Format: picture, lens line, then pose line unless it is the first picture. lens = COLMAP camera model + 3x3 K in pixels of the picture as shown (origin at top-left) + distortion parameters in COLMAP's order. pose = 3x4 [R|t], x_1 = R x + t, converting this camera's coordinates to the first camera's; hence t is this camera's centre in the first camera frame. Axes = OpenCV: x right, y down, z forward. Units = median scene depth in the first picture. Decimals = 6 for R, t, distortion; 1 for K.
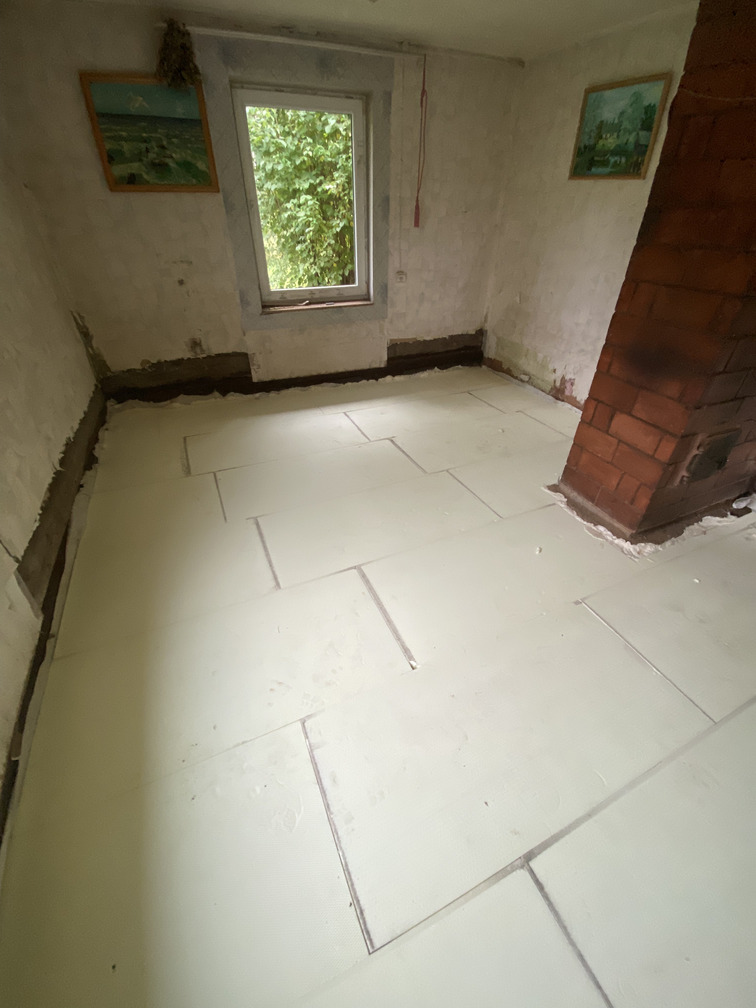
lens RADIAL K [[411.2, 0, 378.0], [0, 411.2, 504.0], [0, 0, 1]] dist [-0.001458, -0.000169]
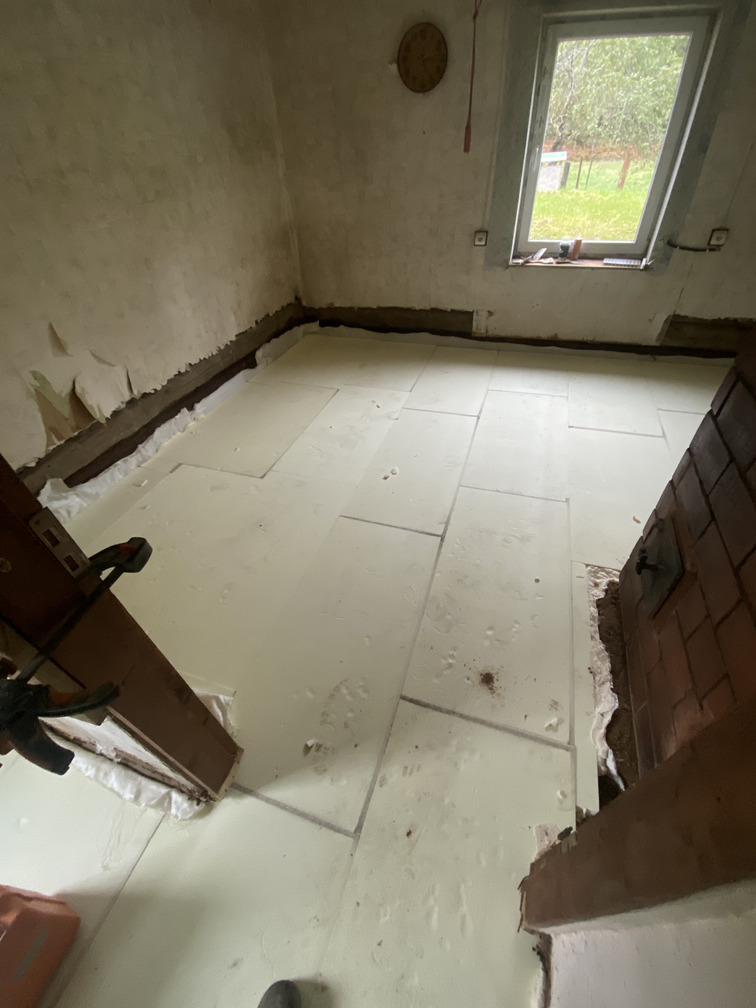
lens RADIAL K [[411.2, 0, 378.0], [0, 411.2, 504.0], [0, 0, 1]] dist [-0.001458, -0.000169]
pose [[-0.675219, 0.517347, -0.525767, 1.429396], [-0.380903, 0.365843, 0.849160, -0.562972], [0.631658, 0.773635, -0.049965, 0.647963]]
